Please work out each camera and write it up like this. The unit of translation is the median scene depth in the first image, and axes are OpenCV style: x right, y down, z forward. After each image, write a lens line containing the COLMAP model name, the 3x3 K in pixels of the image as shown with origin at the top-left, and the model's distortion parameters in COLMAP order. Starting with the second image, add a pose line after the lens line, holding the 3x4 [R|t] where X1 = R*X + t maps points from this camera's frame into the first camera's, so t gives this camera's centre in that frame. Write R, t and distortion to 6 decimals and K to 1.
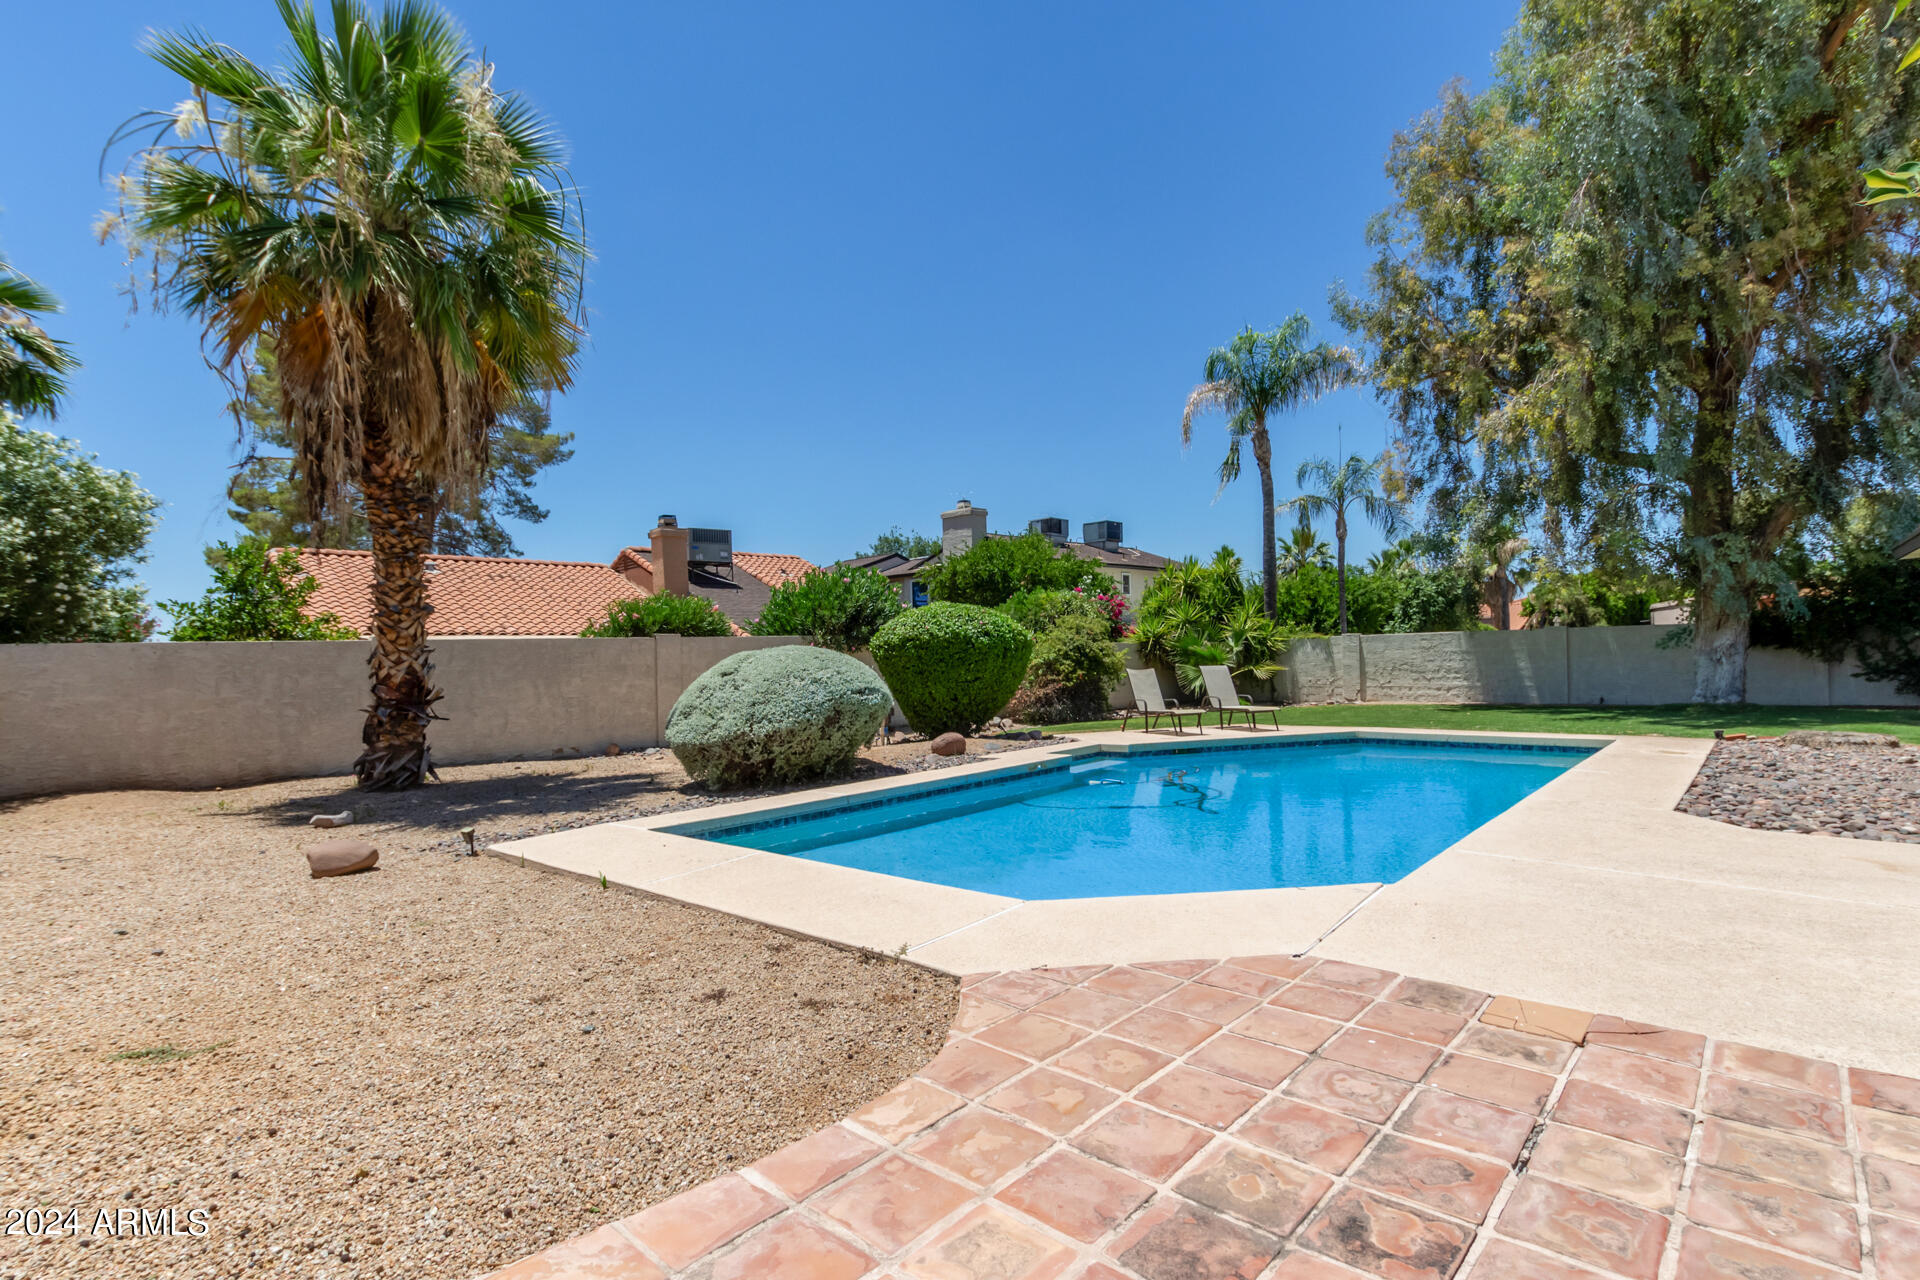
lens RADIAL K [[931.7, 0, 963.8], [0, 931.7, 646.4], [0, 0, 1]] dist [0.005405, 0.000149]
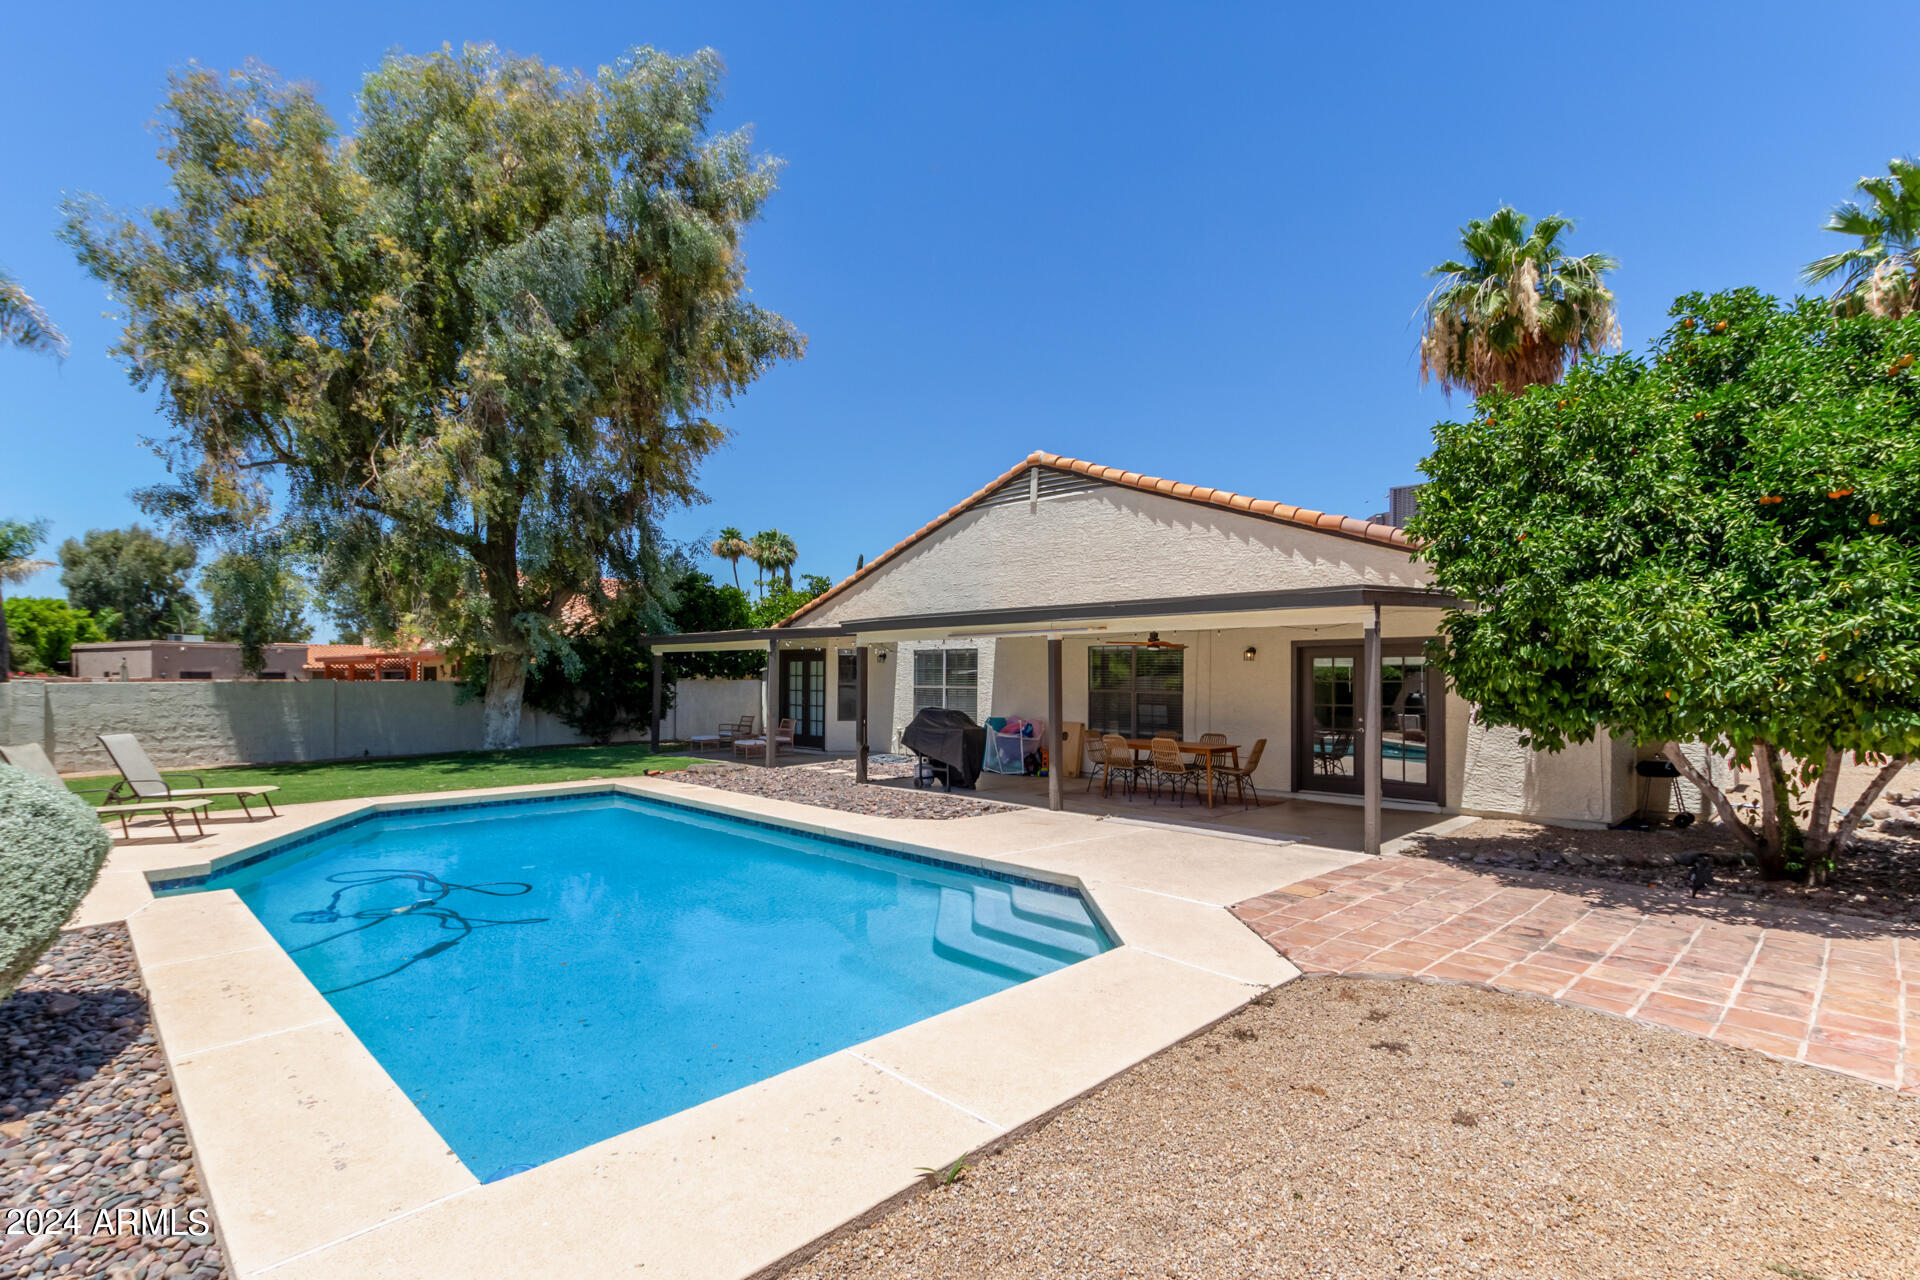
lens RADIAL K [[896.4, 0, 967.2], [0, 896.4, 649.2], [0, 0, 1]] dist [0.008520, 0.000224]
pose [[0.062717, 0.056508, 0.996430, -0.477631], [-0.013529, 0.998352, -0.055765, -0.017583], [-0.997940, -0.009983, 0.063379, 0.482029]]
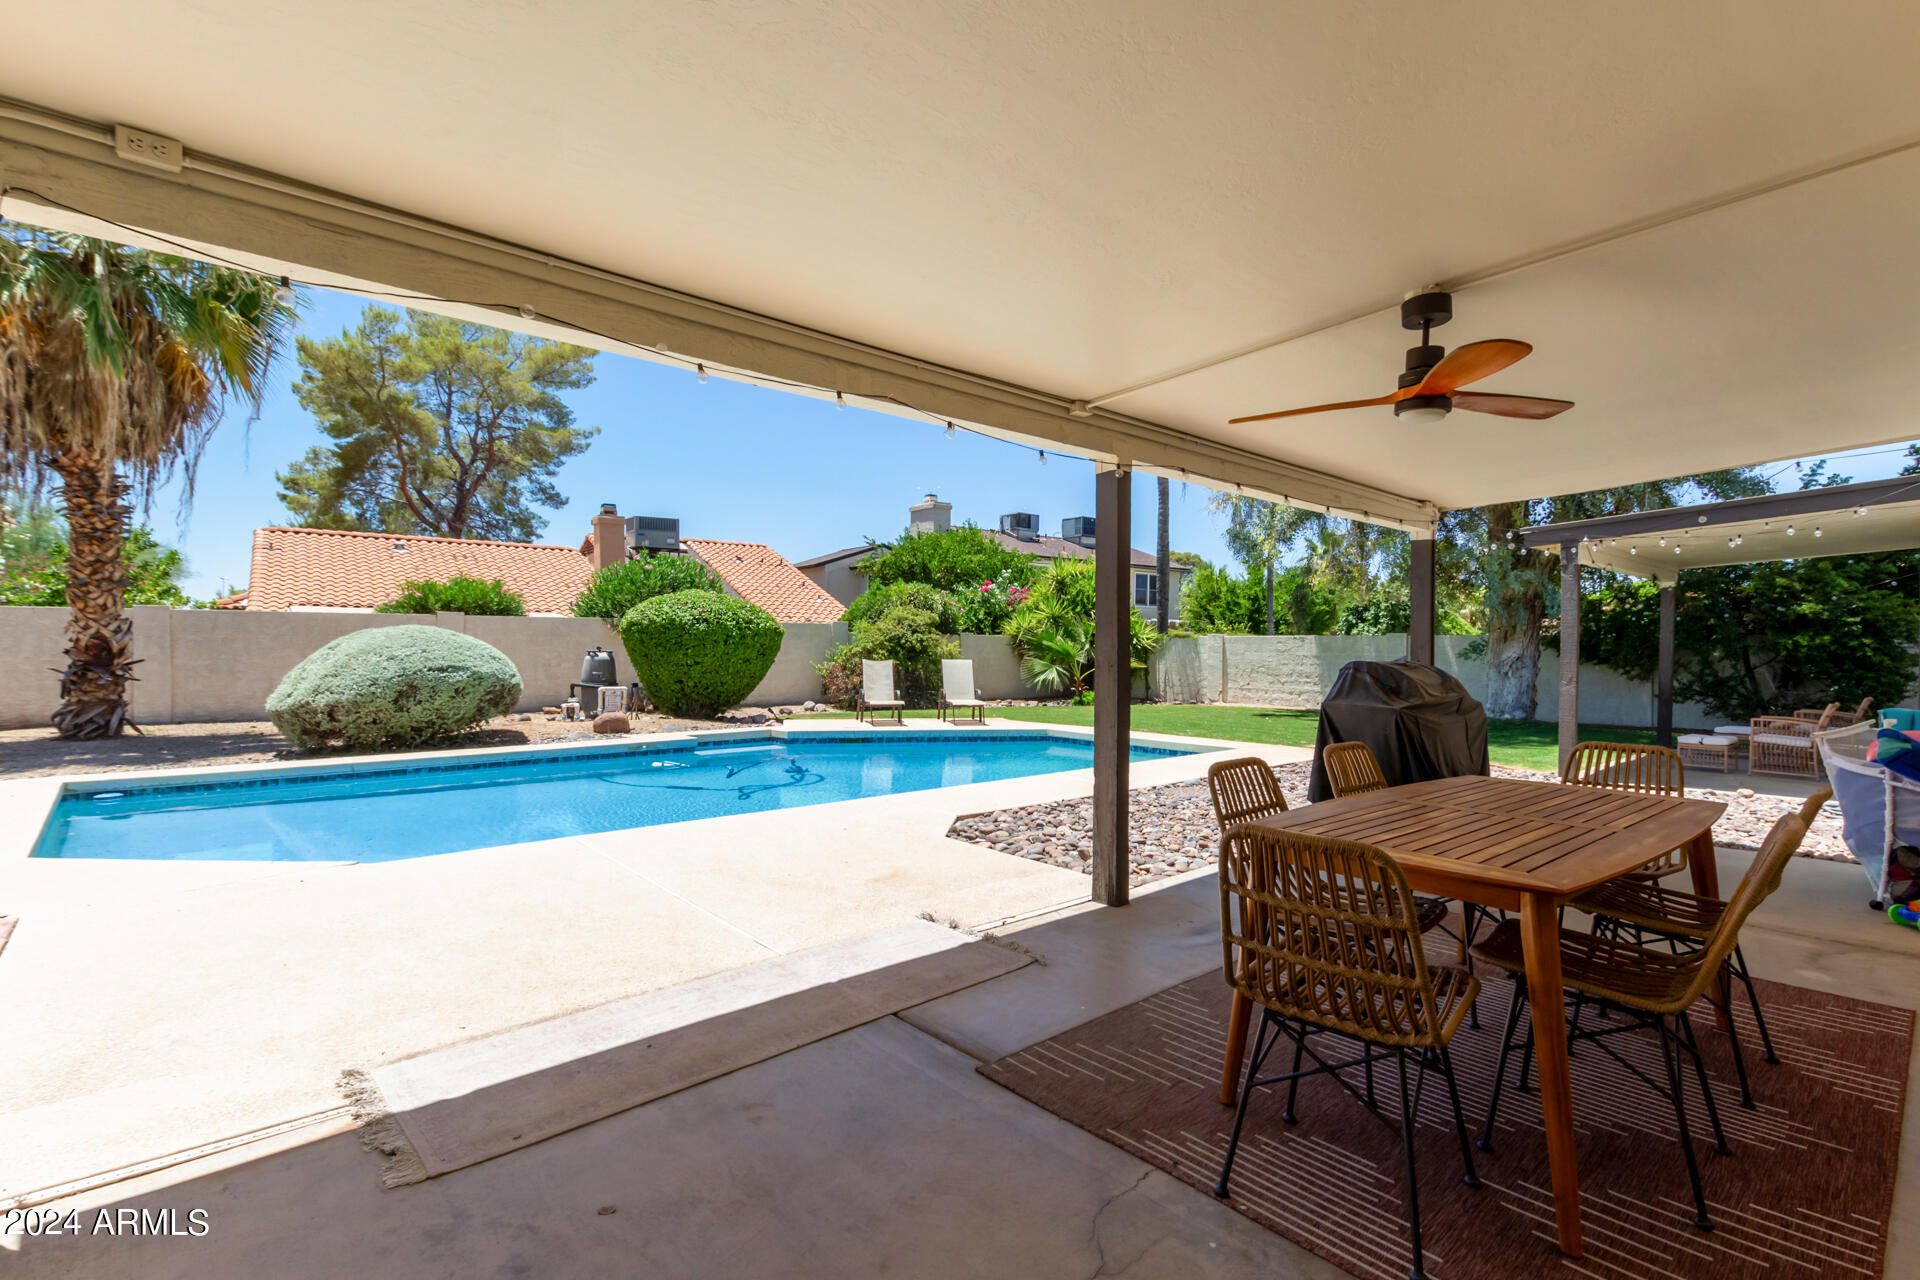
lens RADIAL K [[896.4, 0, 965.9], [0, 896.4, 636.0], [0, 0, 1]] dist [0.008520, 0.000224]
pose [[0.992065, 0.034270, -0.120968, 0.540767], [-0.034004, 0.999413, 0.004260, -0.013350], [0.121043, -0.000113, 0.992647, 0.028167]]
